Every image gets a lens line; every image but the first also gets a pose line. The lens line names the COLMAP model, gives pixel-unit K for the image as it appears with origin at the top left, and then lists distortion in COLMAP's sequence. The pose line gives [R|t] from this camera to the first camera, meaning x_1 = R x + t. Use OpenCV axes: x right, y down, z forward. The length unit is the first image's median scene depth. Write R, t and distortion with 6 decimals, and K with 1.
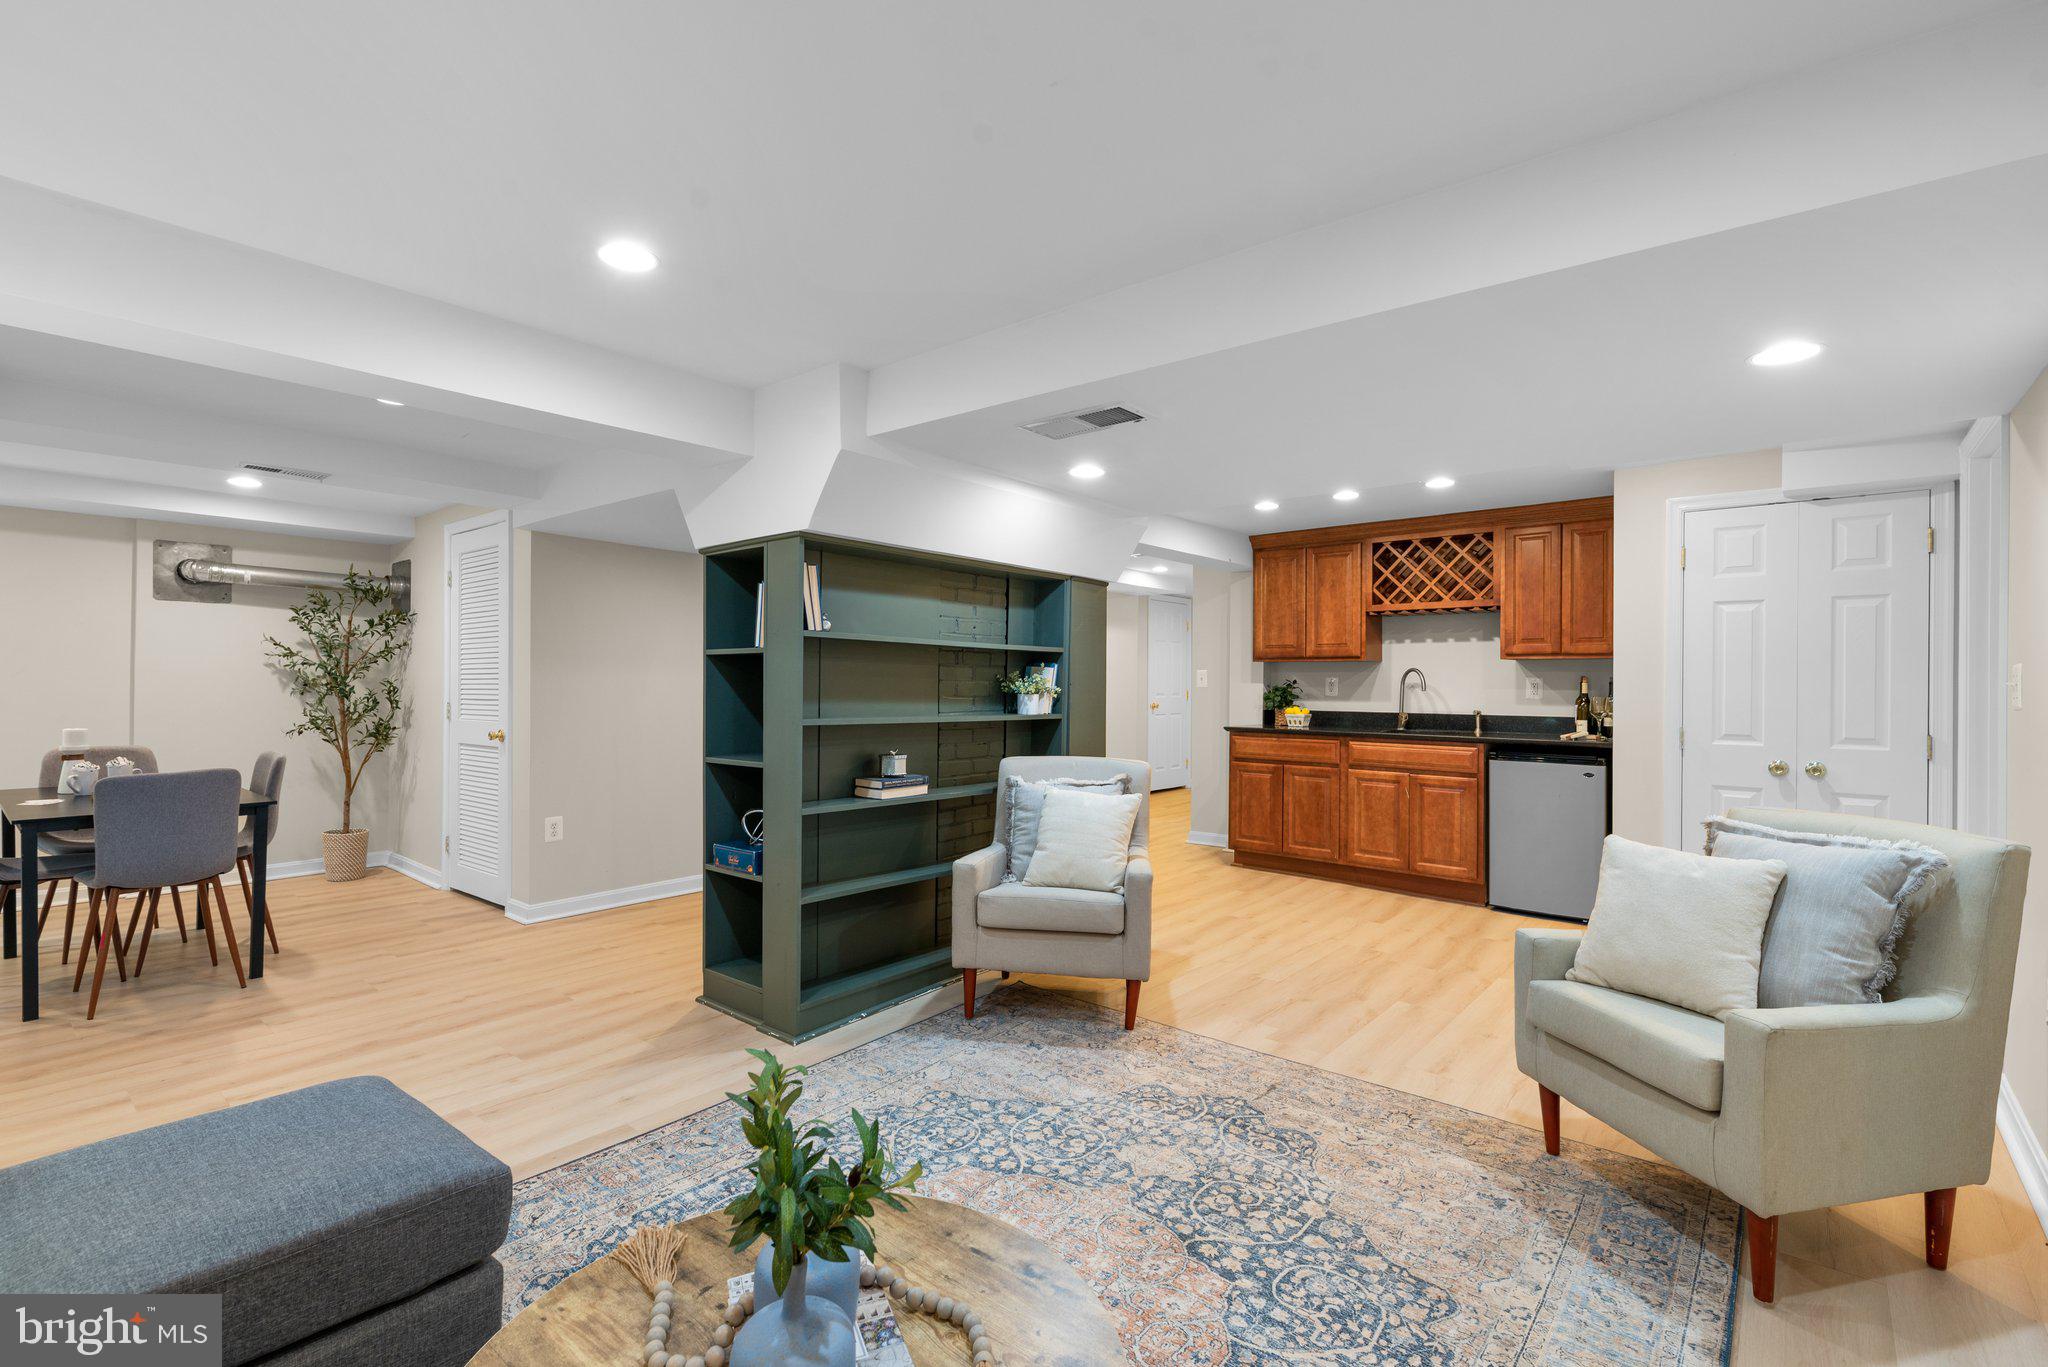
lens RADIAL K [[920.8, 0, 1051.8], [0, 920.8, 683.0], [0, 0, 1]] dist [0.004742, -0.002090]
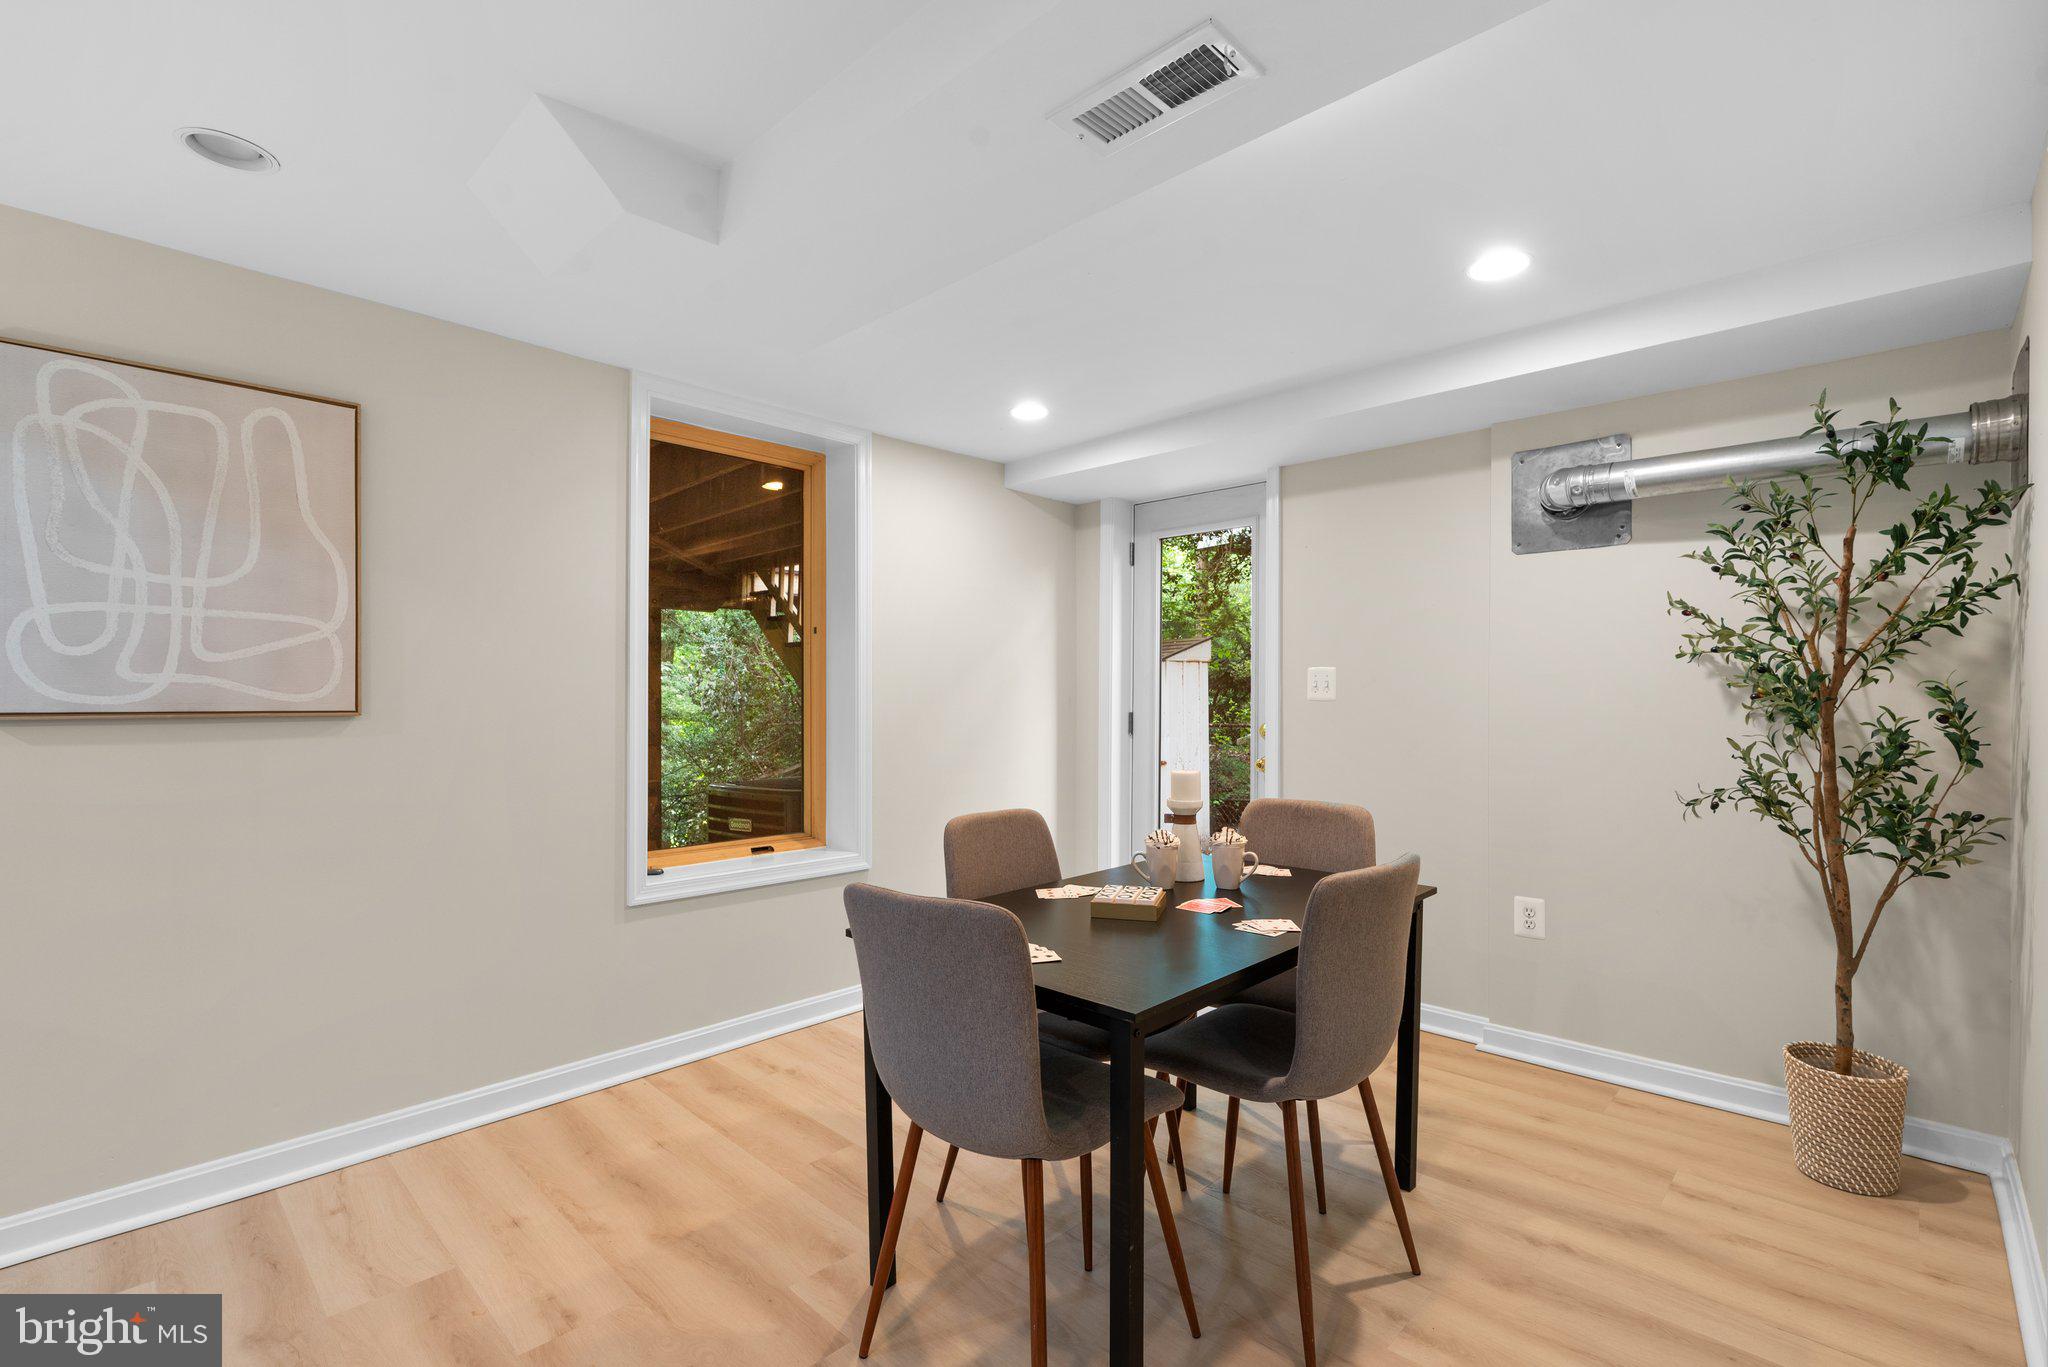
lens RADIAL K [[920.8, 0, 1038.2], [0, 920.8, 694.1], [0, 0, 1]] dist [0.004742, -0.002090]
pose [[-0.097146, -0.010621, -0.995214, -0.345151], [0.001353, 0.999941, -0.010804, 0.004217], [0.995269, -0.002397, -0.097125, 0.727150]]
